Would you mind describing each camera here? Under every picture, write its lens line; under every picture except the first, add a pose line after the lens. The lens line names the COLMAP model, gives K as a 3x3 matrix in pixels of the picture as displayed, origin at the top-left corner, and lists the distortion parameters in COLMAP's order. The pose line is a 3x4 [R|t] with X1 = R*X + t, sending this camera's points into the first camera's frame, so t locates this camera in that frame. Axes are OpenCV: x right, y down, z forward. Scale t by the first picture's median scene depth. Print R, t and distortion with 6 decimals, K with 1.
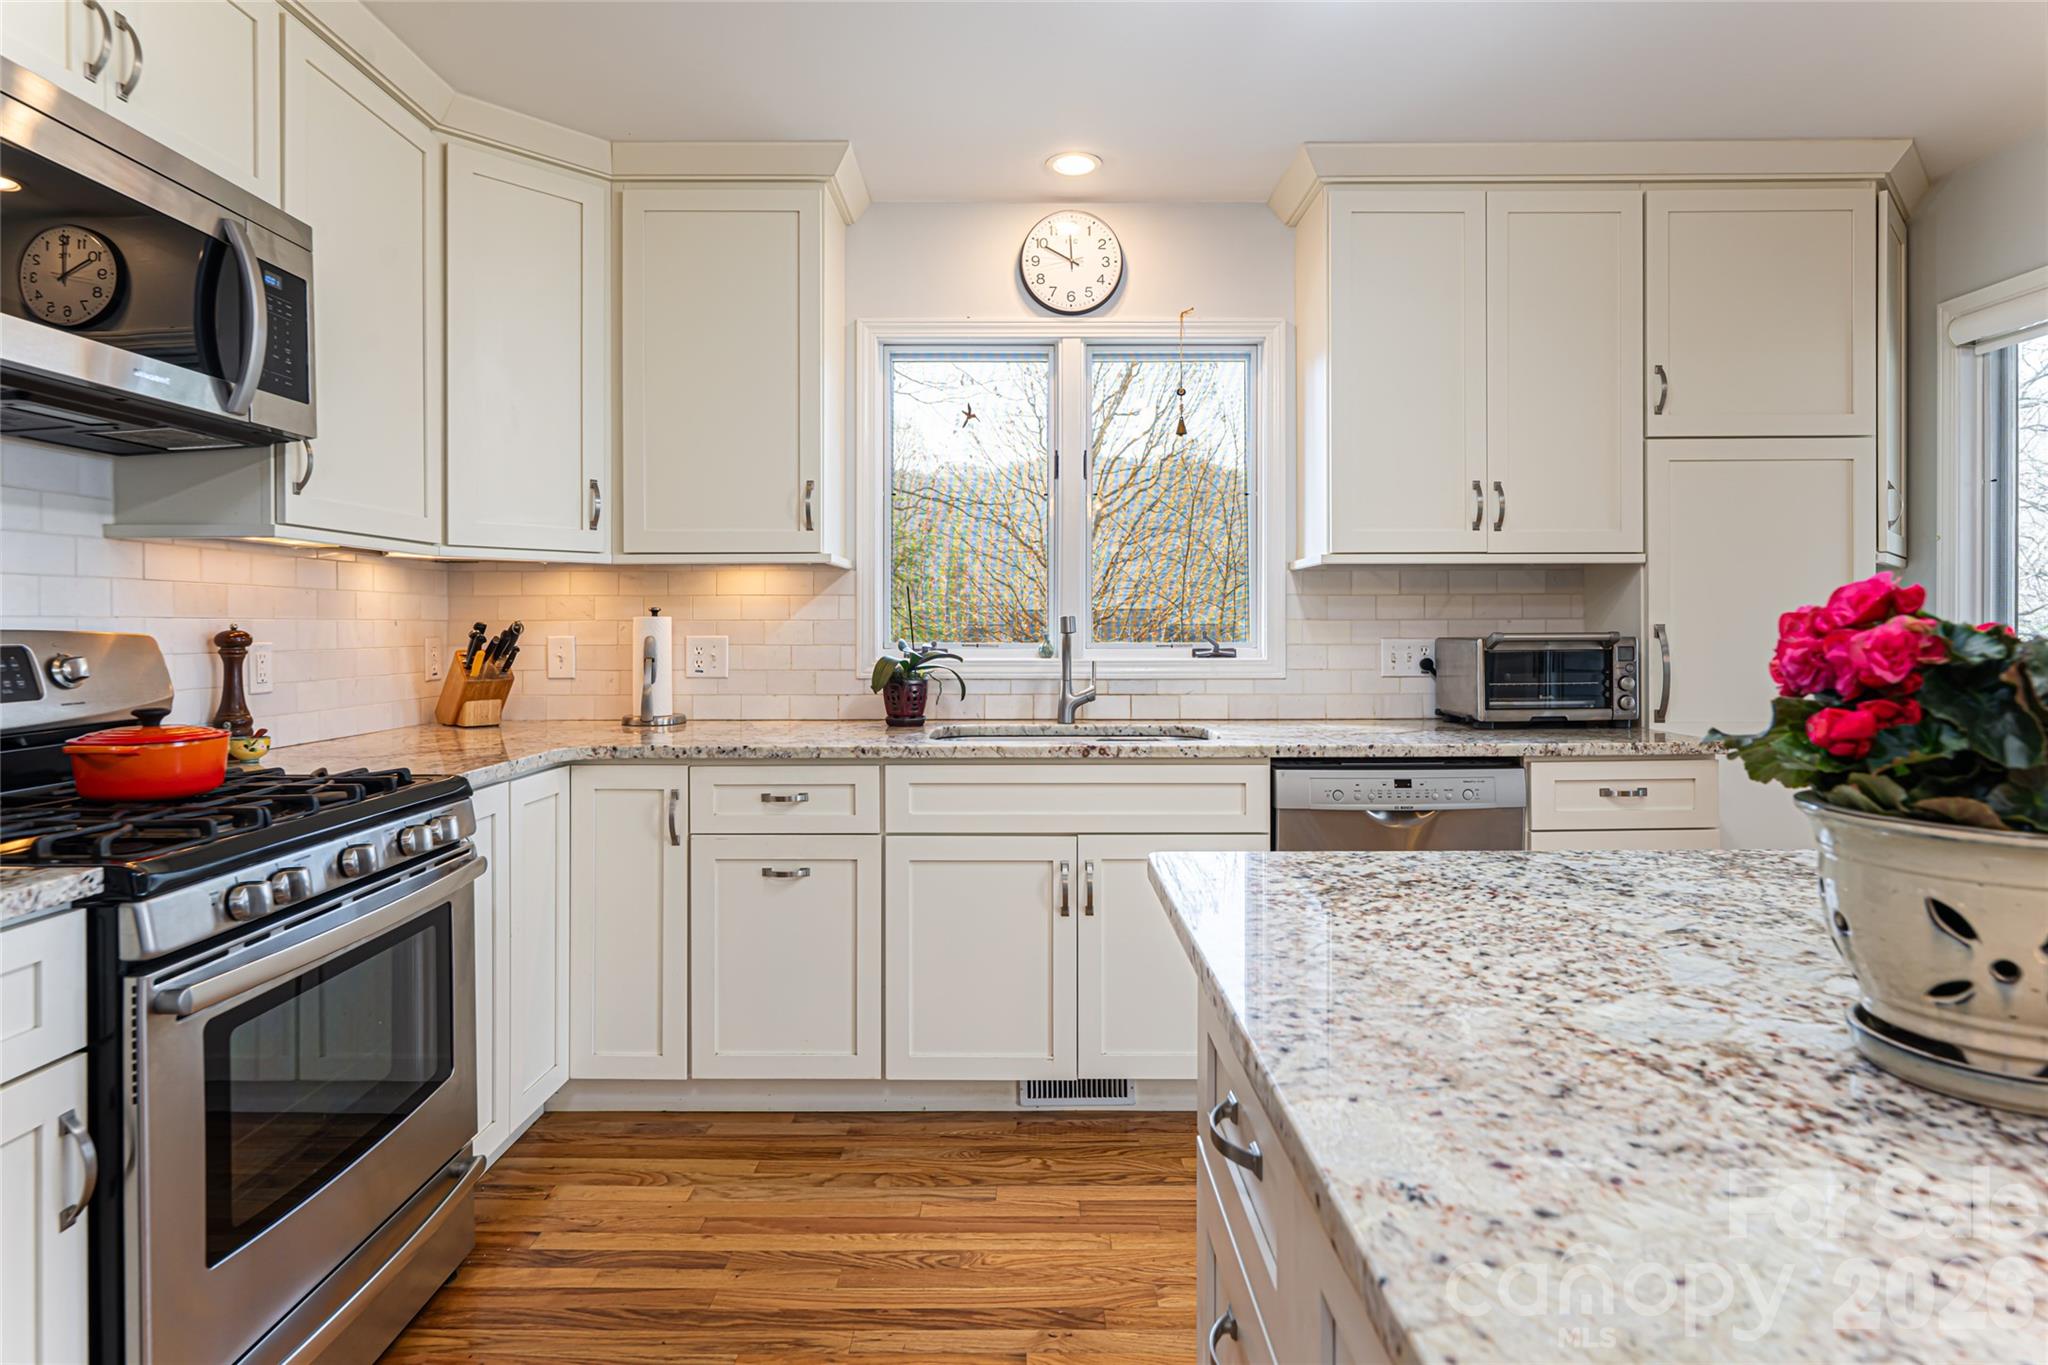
lens RADIAL K [[1090.4, 0, 1032.8], [0, 1090.4, 622.1], [0, 0, 1]] dist [0.001572, 0.001808]
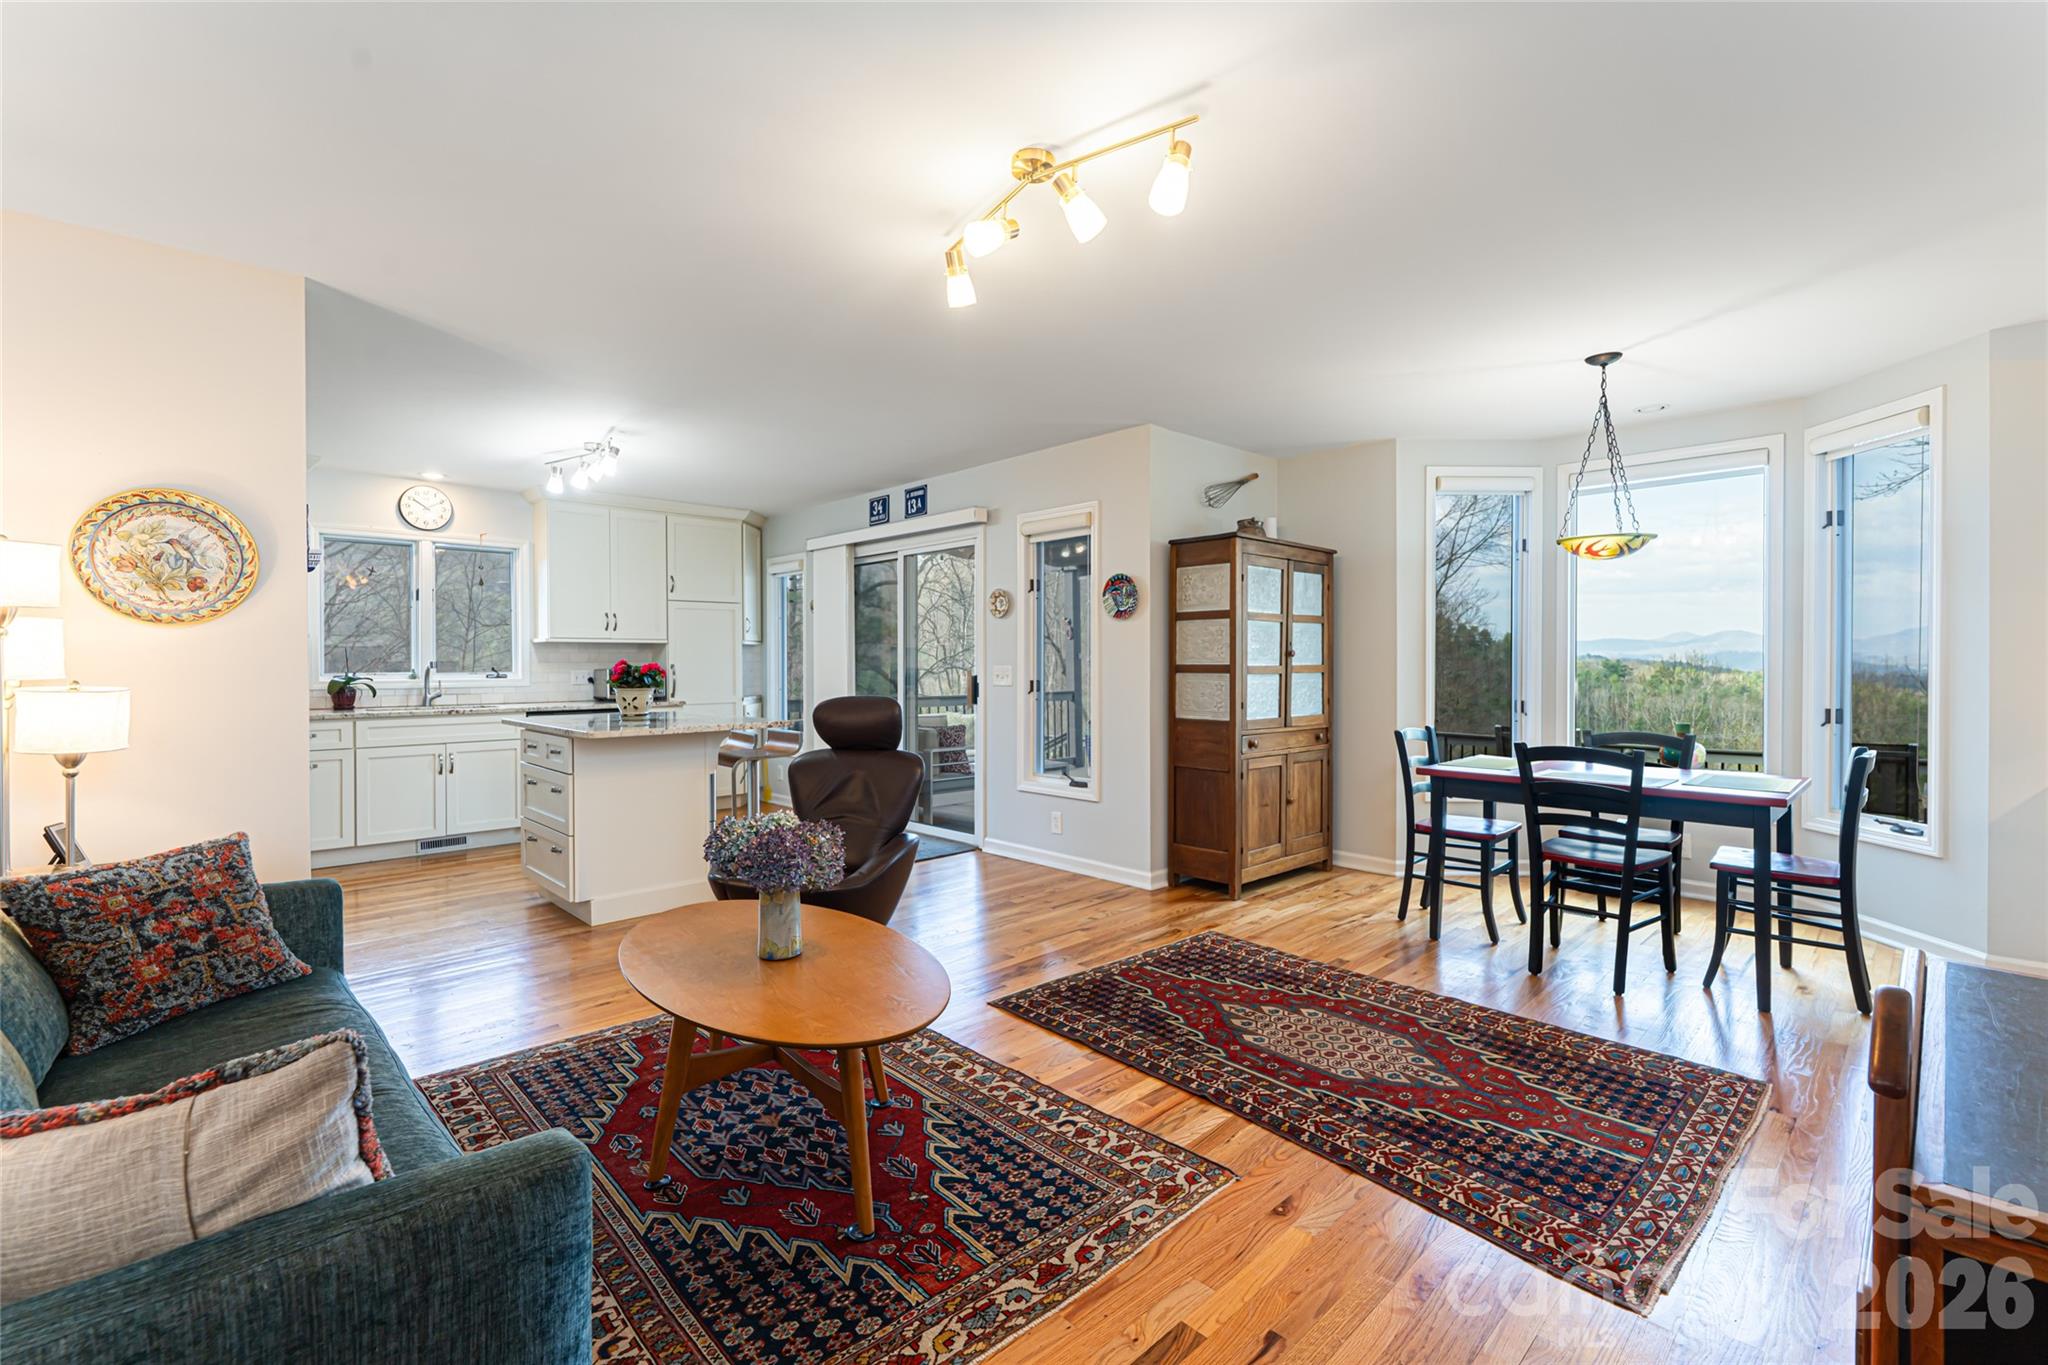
lens RADIAL K [[888.1, 0, 1022.9], [0, 888.1, 669.0], [0, 0, 1]] dist [0.000539, 0.000121]
pose [[0.731395, -0.006320, 0.681925, -0.360550], [0.000284, 0.999960, 0.008964, -0.005752], [-0.681954, -0.006363, 0.731367, -1.375370]]
